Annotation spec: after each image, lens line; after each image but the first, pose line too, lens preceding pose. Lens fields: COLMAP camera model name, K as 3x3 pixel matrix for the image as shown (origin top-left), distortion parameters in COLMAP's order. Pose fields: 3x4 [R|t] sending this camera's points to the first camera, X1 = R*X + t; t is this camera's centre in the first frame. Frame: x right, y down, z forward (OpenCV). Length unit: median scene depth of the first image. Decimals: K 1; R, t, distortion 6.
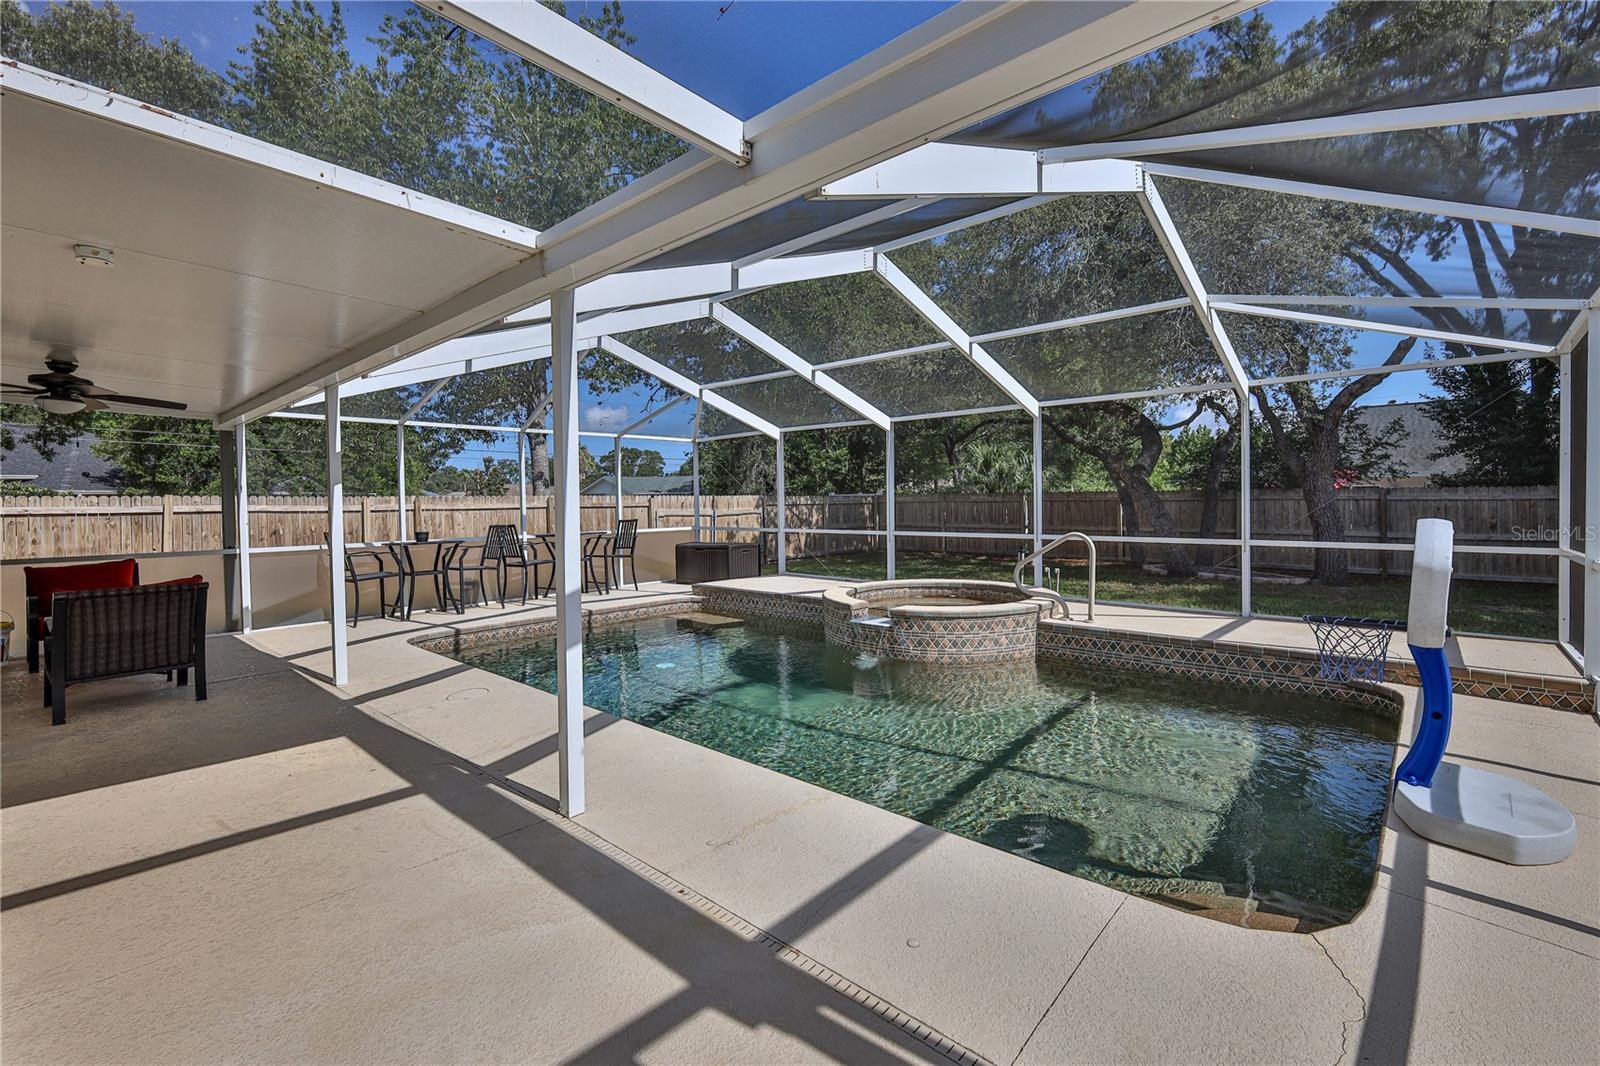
lens RADIAL K [[702.3, 0, 783.4], [0, 702.3, 508.3], [0, 0, 1]] dist [0.001878, 0.000284]
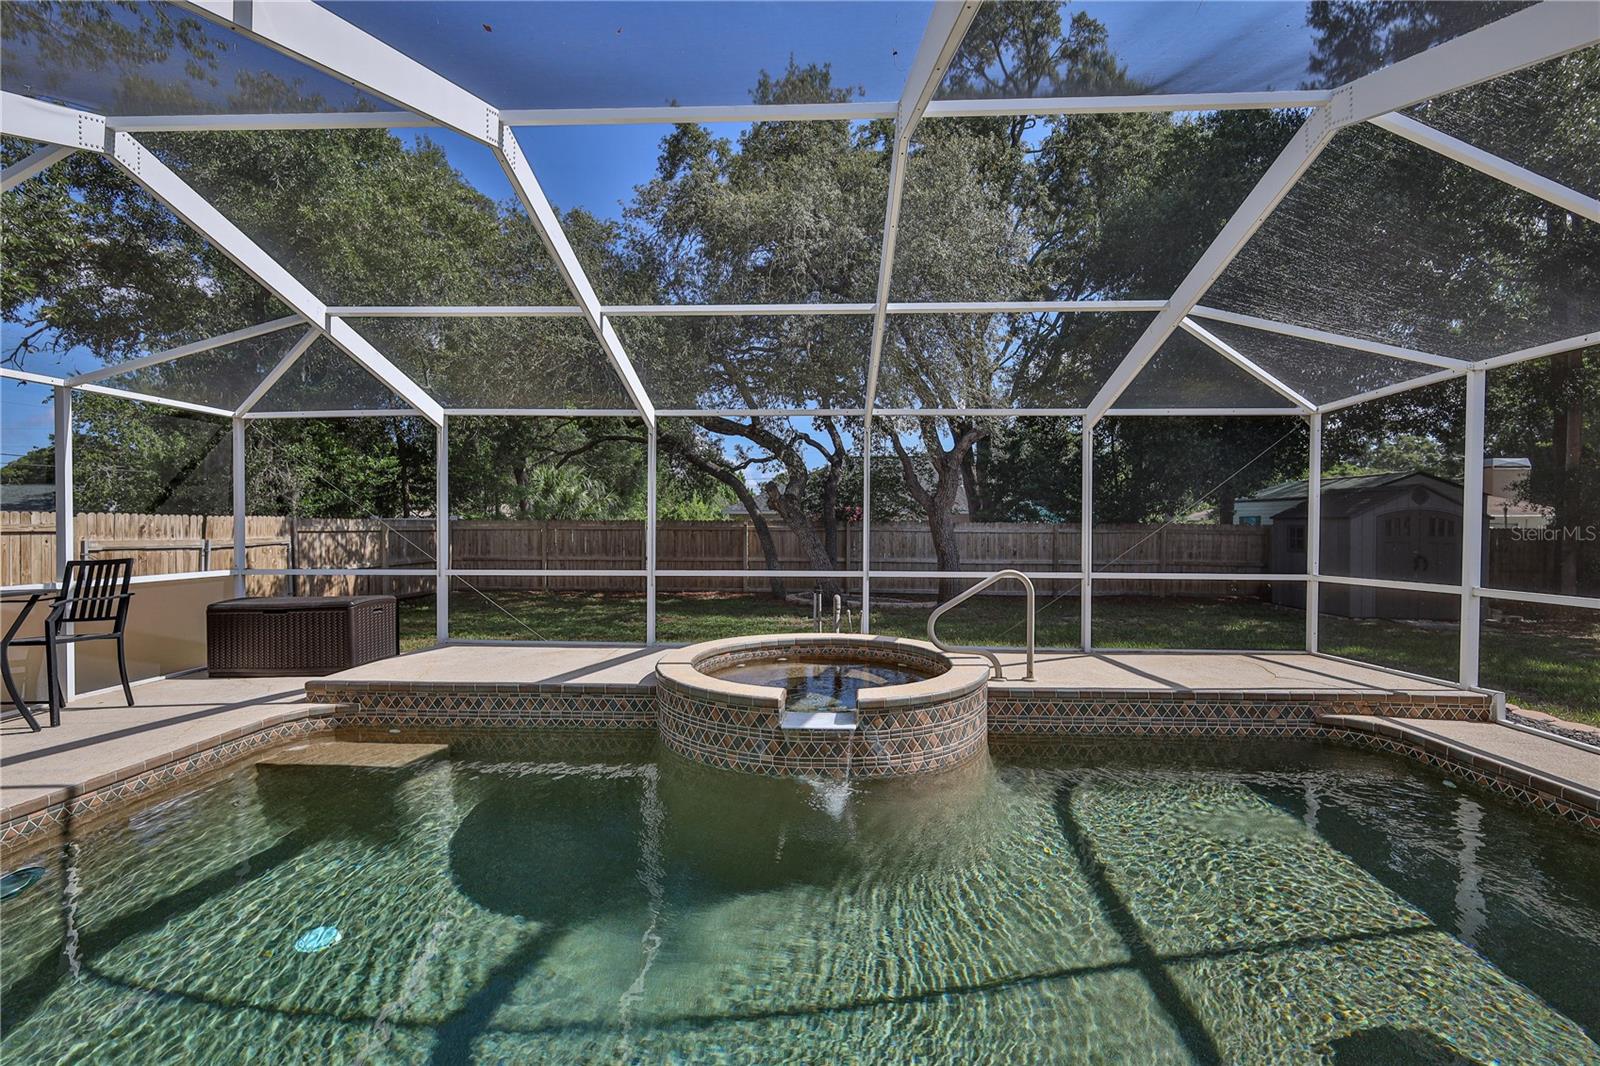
lens RADIAL K [[717.8, 0, 797.4], [0, 717.8, 524.8], [0, 0, 1]] dist [0.008230, 0.000285]
pose [[0.767308, 0.014070, 0.641125, -0.195453], [-0.002993, 0.999827, -0.018360, 0.000421], [-0.641272, 0.012169, 0.767217, 0.355997]]
